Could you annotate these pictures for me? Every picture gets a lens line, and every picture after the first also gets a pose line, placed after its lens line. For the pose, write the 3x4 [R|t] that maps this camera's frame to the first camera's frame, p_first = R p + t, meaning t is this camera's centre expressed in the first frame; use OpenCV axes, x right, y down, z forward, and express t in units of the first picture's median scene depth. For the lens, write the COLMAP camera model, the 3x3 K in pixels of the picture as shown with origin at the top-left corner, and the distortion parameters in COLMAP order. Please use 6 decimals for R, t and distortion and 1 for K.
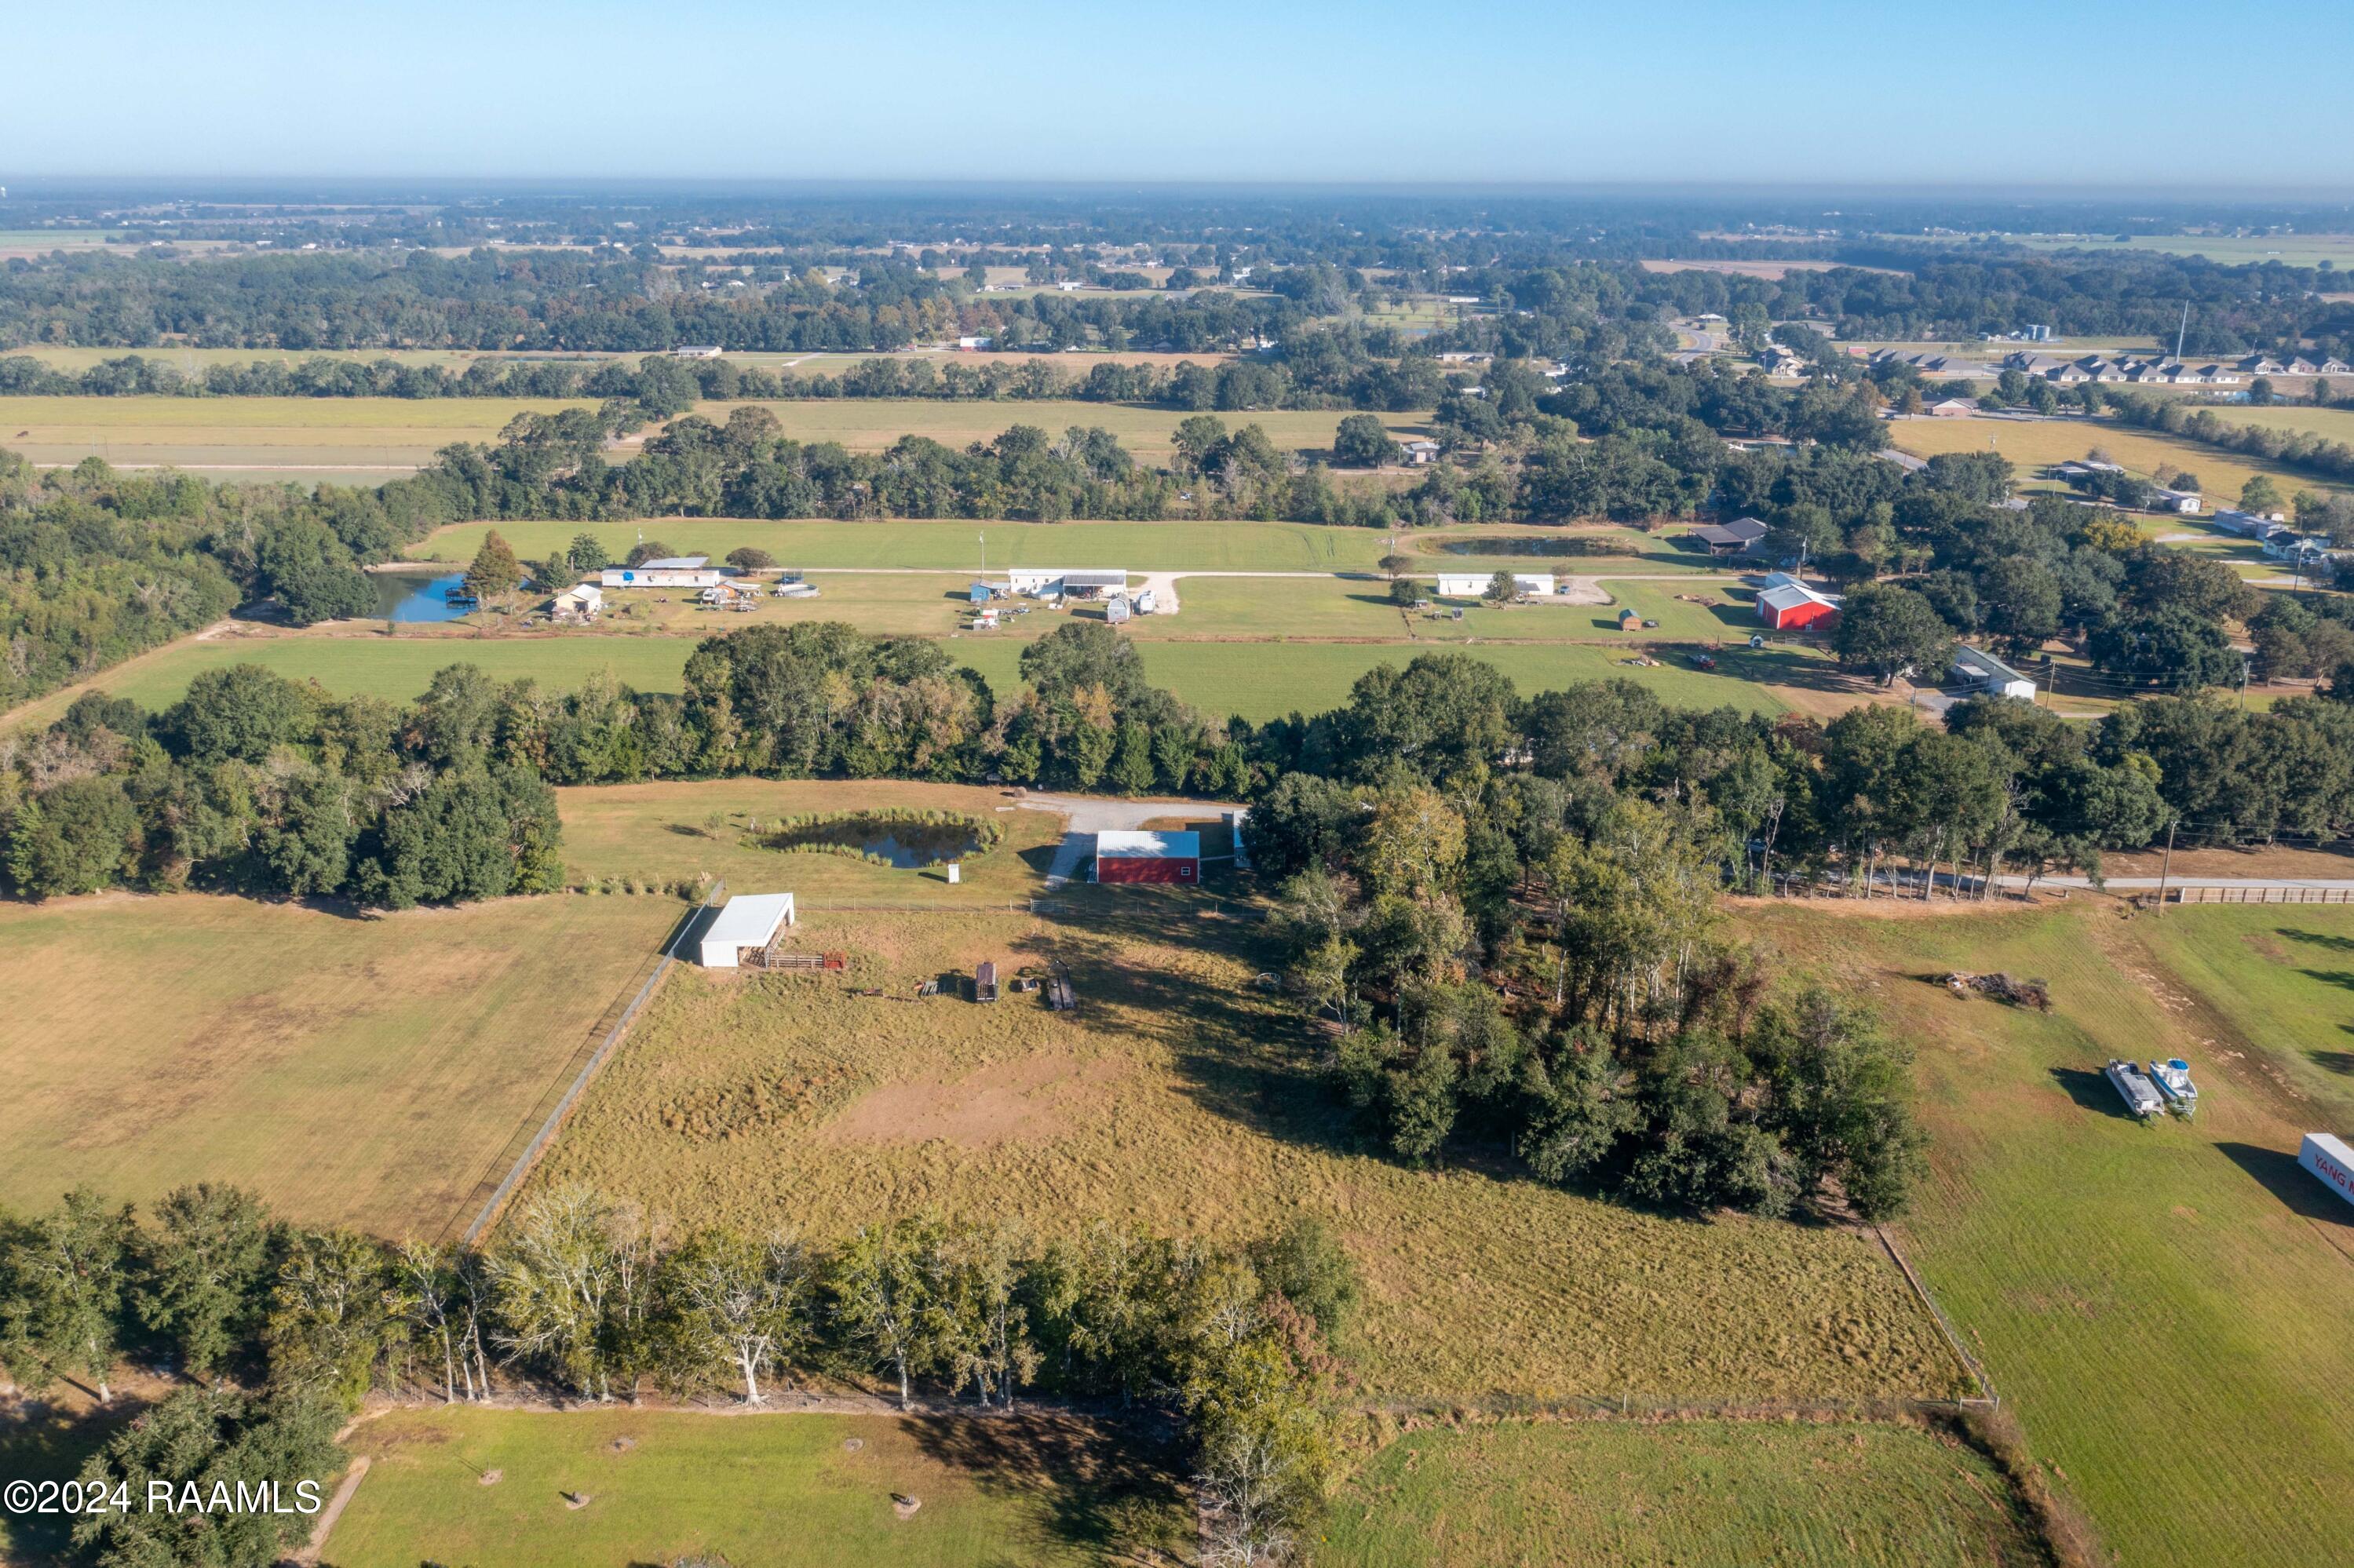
lens RADIAL K [[1865.4, 0, 1177.0], [0, 1865.4, 784.0], [0, 0, 1]] dist [-0.017584, 0.008555]
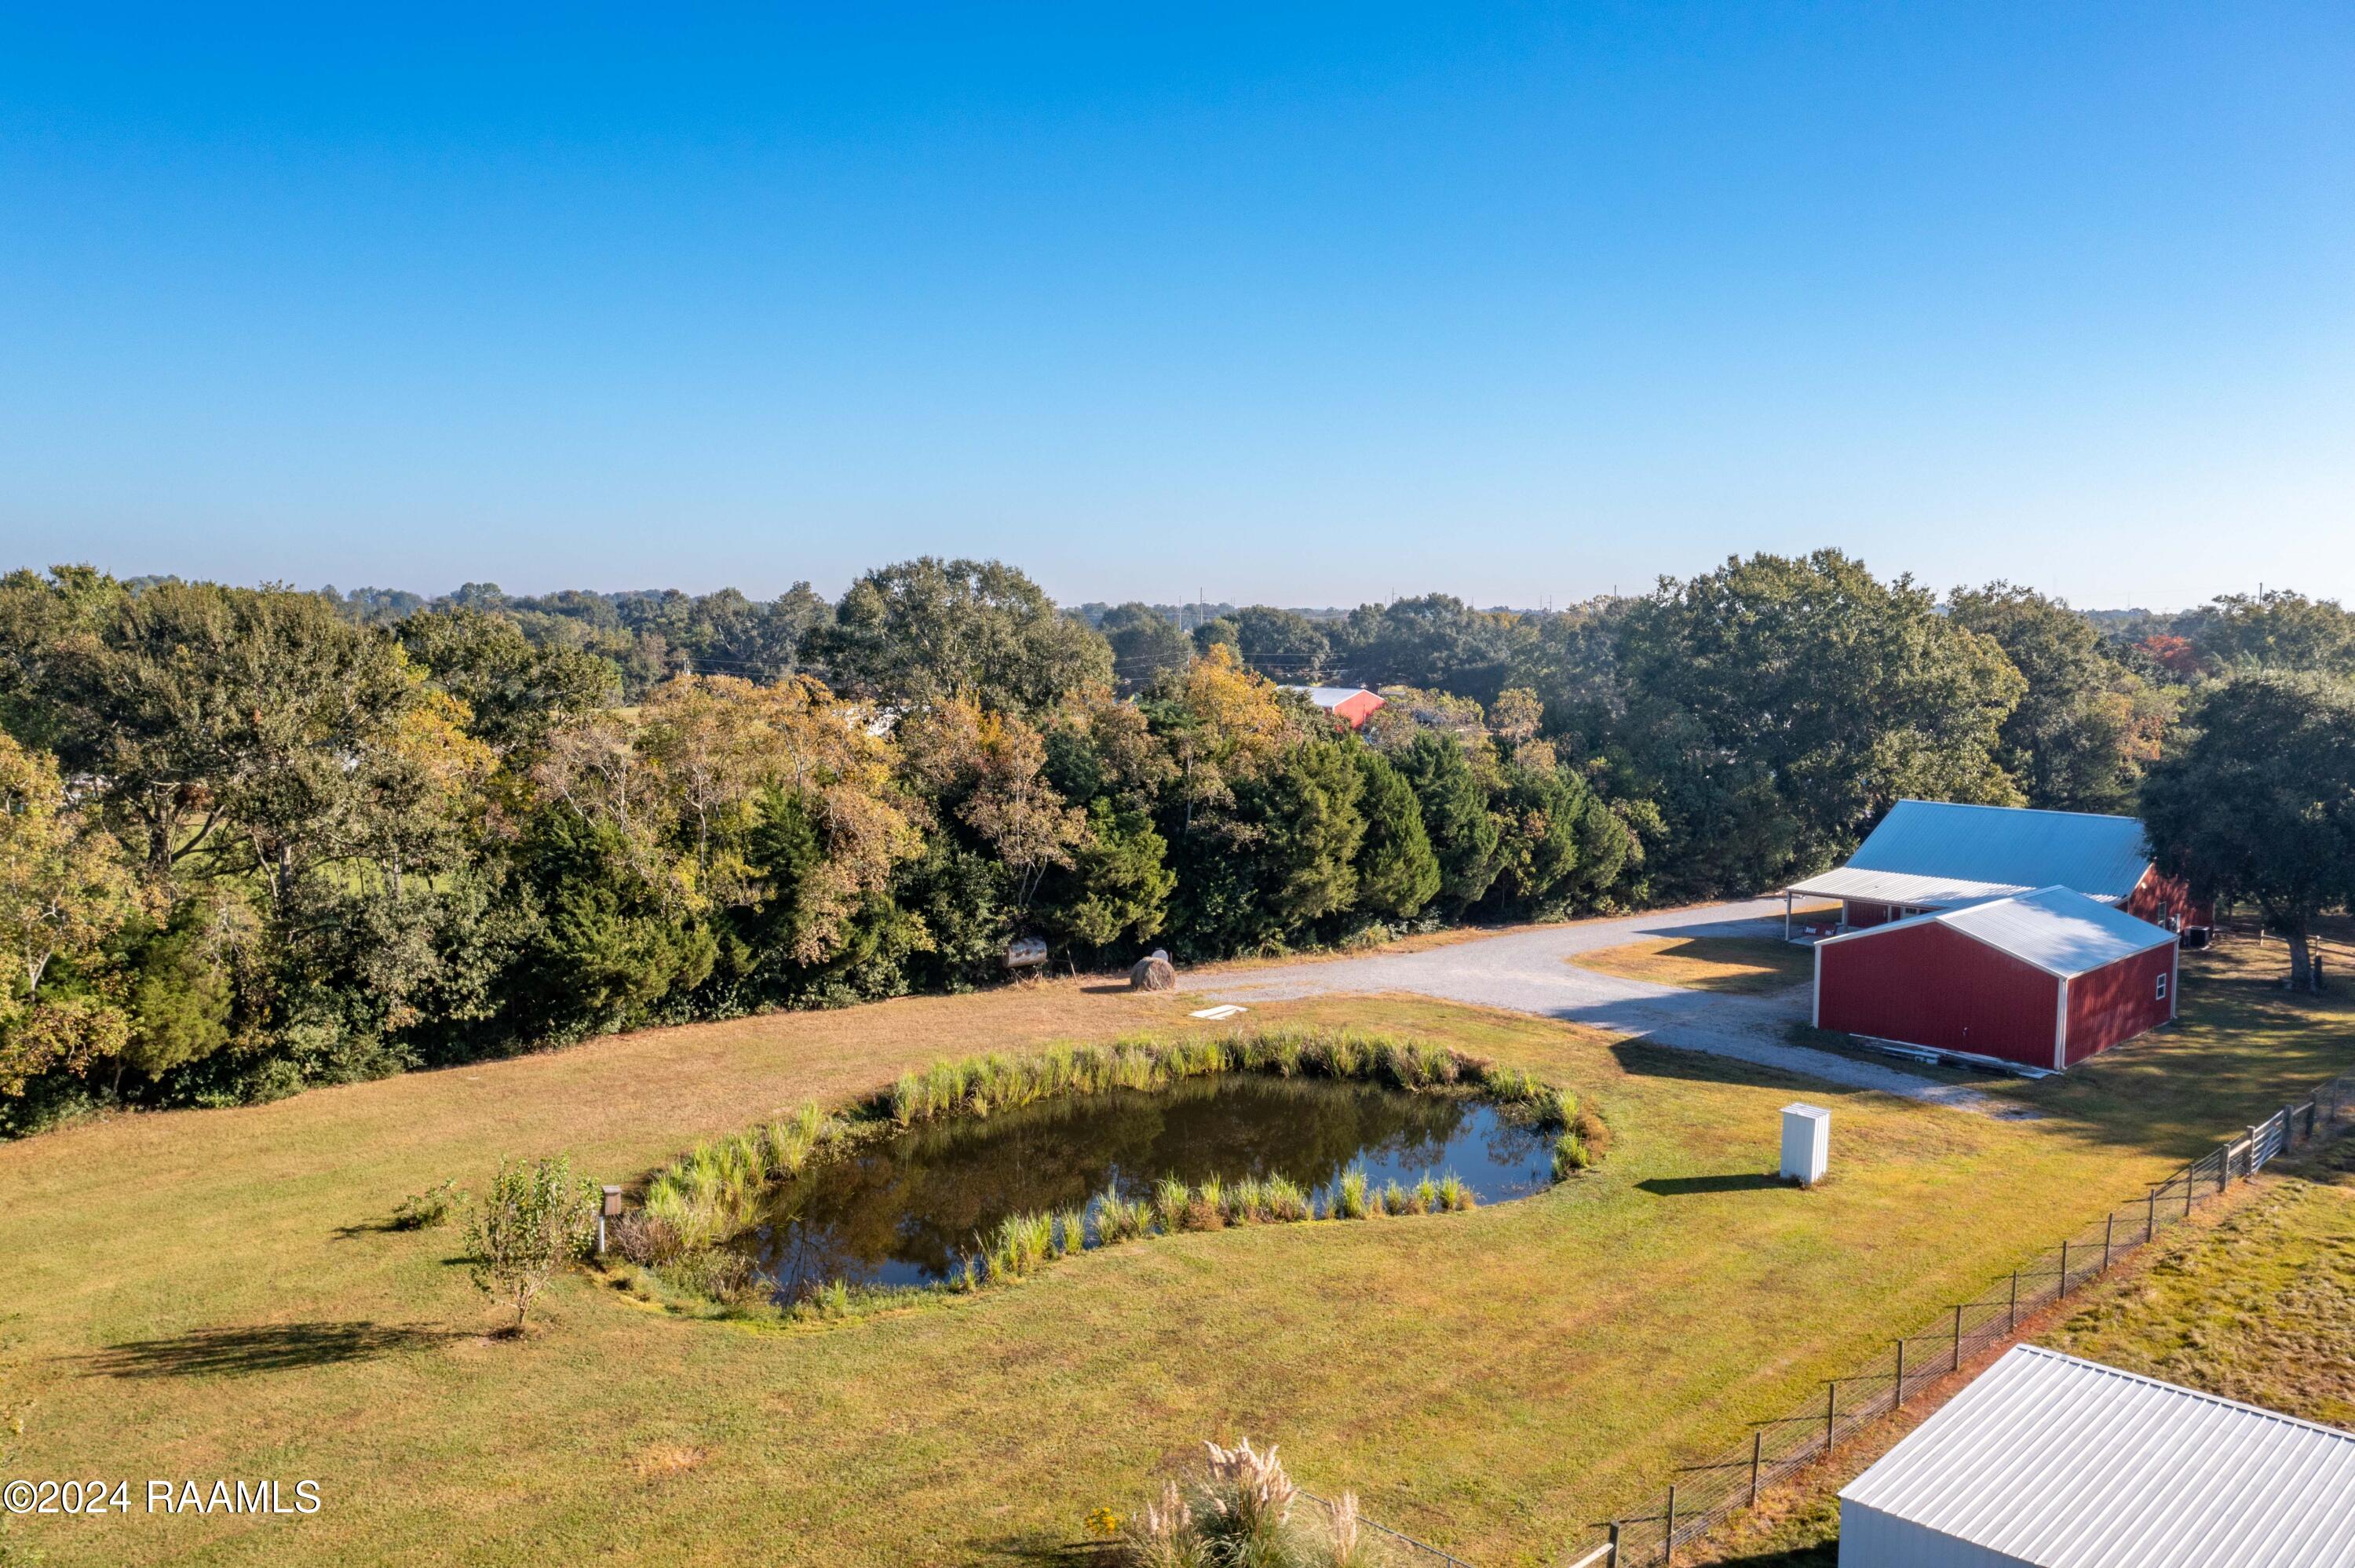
lens RADIAL K [[1893.3, 0, 1177.5], [0, 1893.3, 784.0], [0, 0, 1]] dist [0.008595, 0.005070]
pose [[0.699837, -0.064716, 0.711365, -0.305369], [0.215364, 0.968661, -0.123751, 0.013816], [-0.681062, 0.239808, 0.691843, 0.764418]]
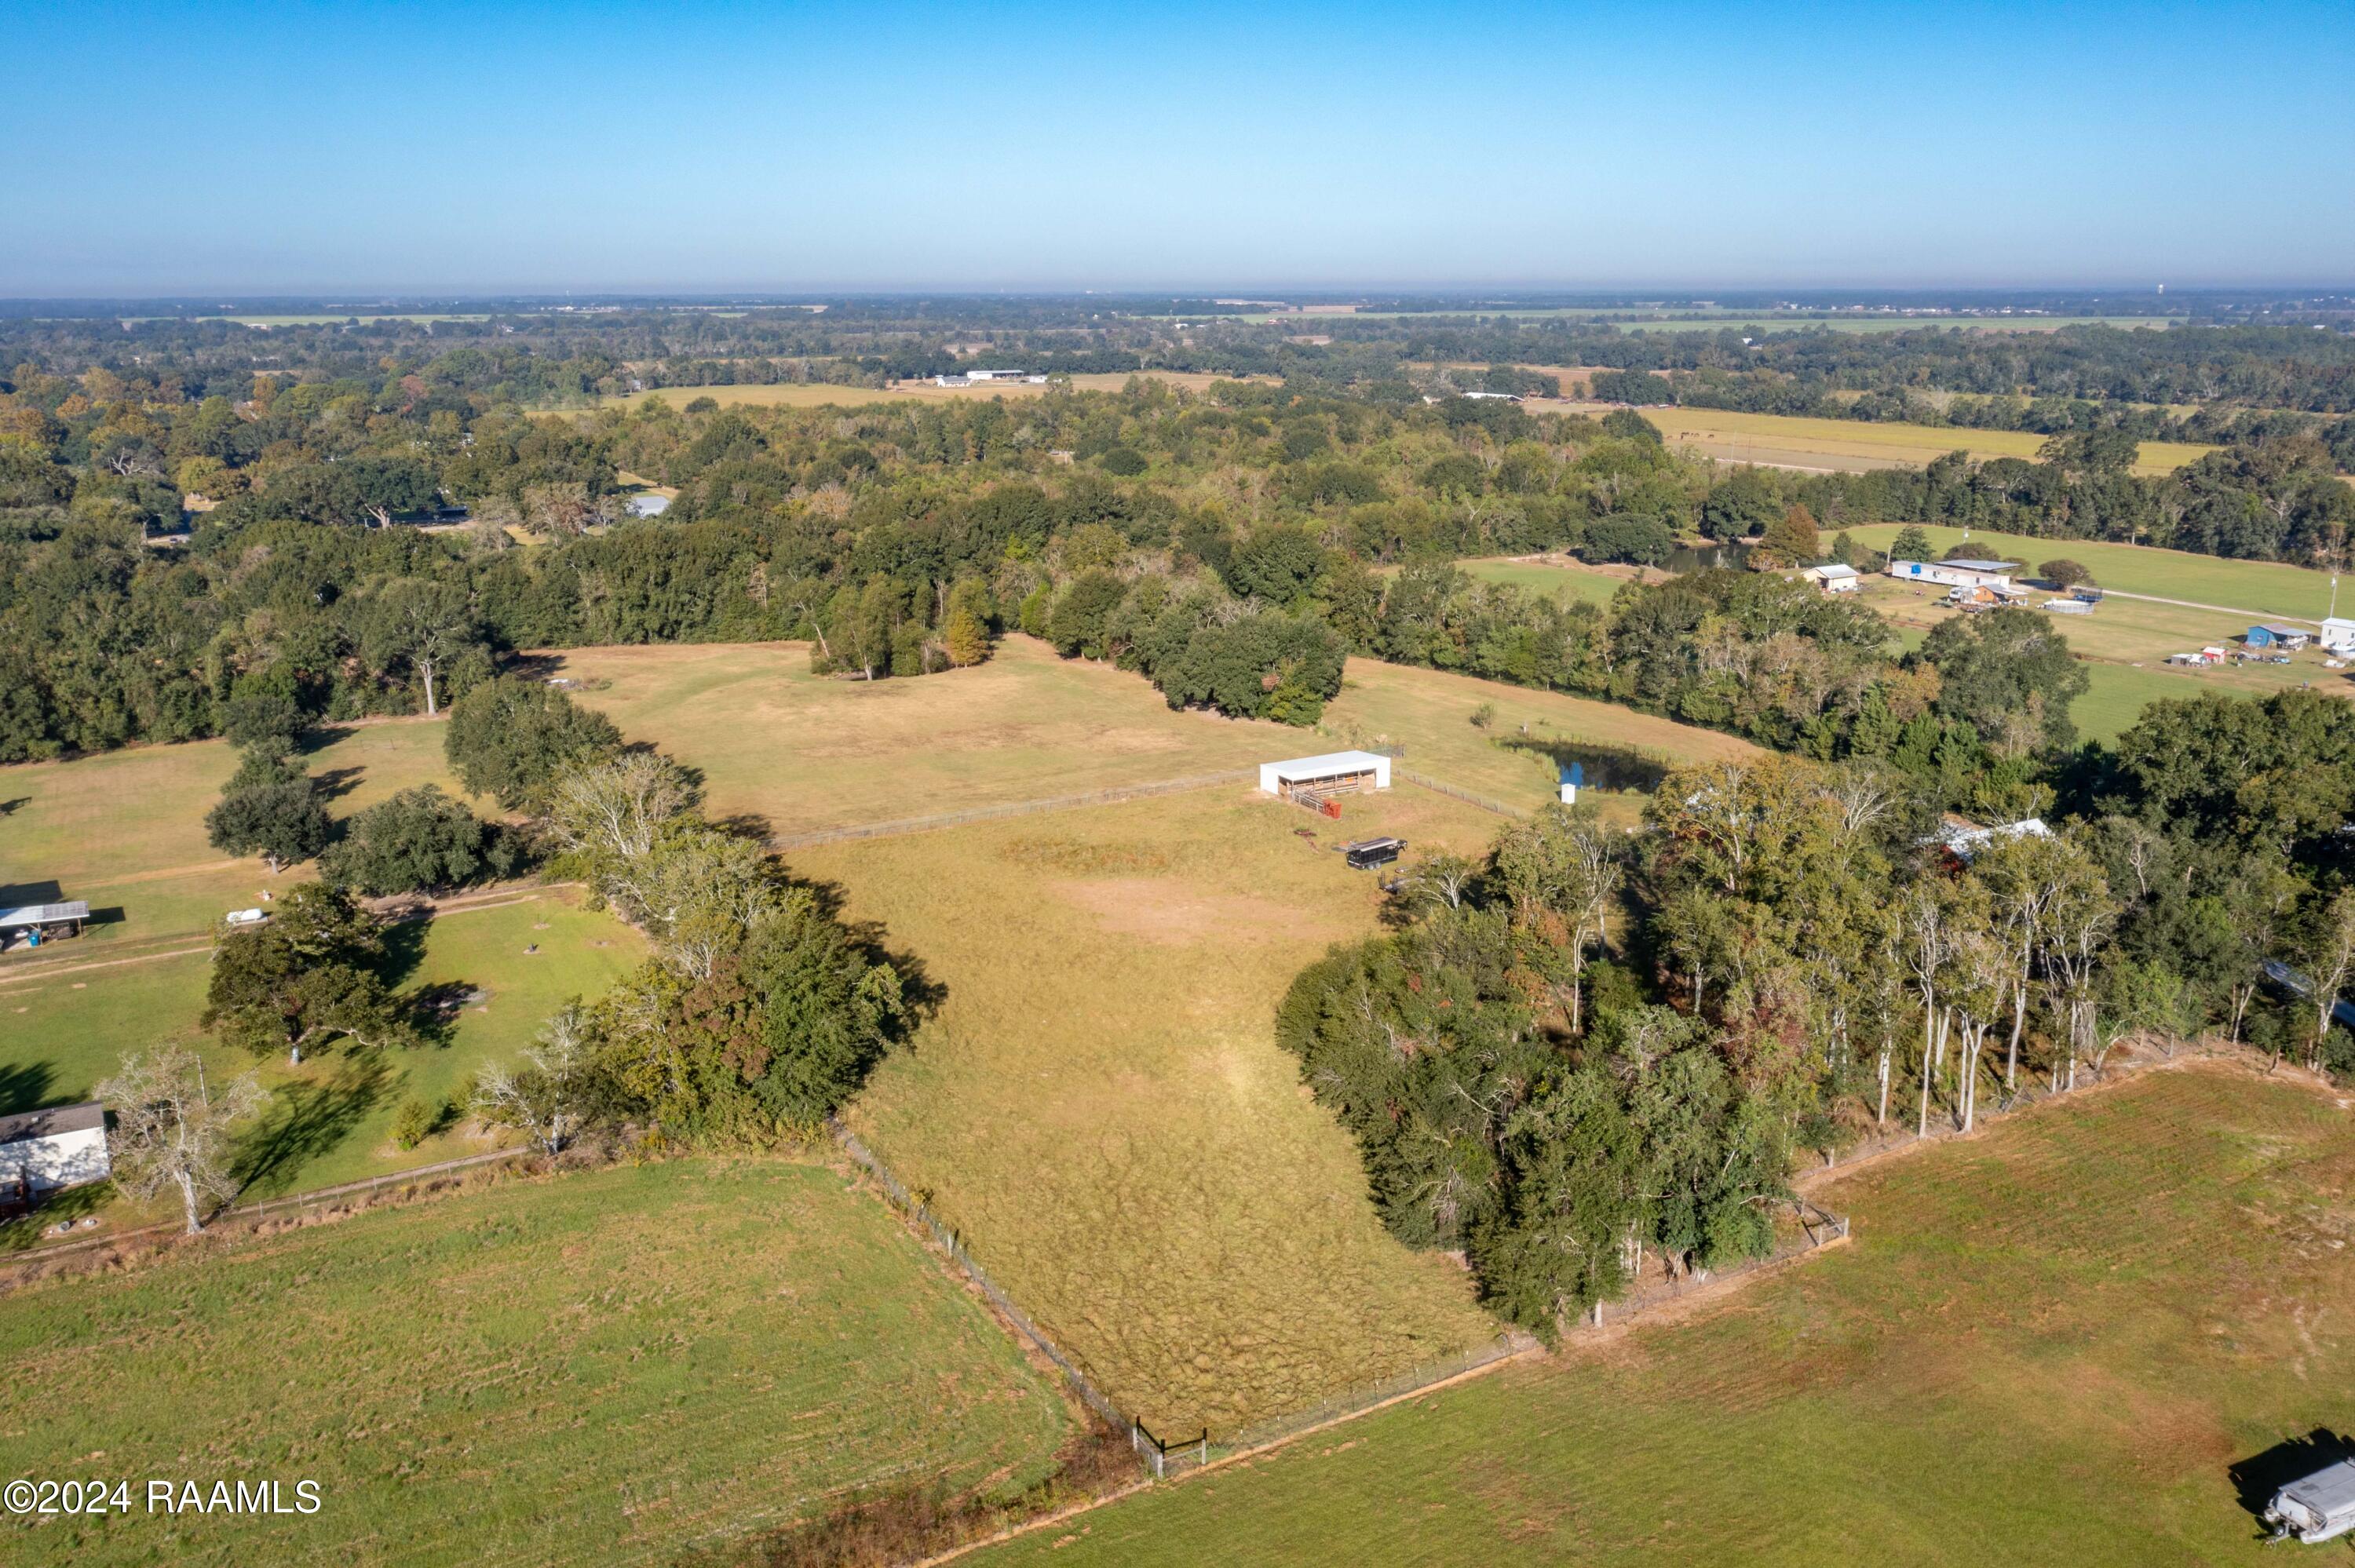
lens RADIAL K [[1874.4, 0, 1177.5], [0, 1874.4, 784.0], [0, 0, 1]] dist [-0.011886, 0.011496]
pose [[0.513064, 0.210717, -0.832084, 0.491632], [-0.254727, 0.963107, 0.086832, 0.010412], [0.819682, 0.167404, 0.547811, 0.281197]]
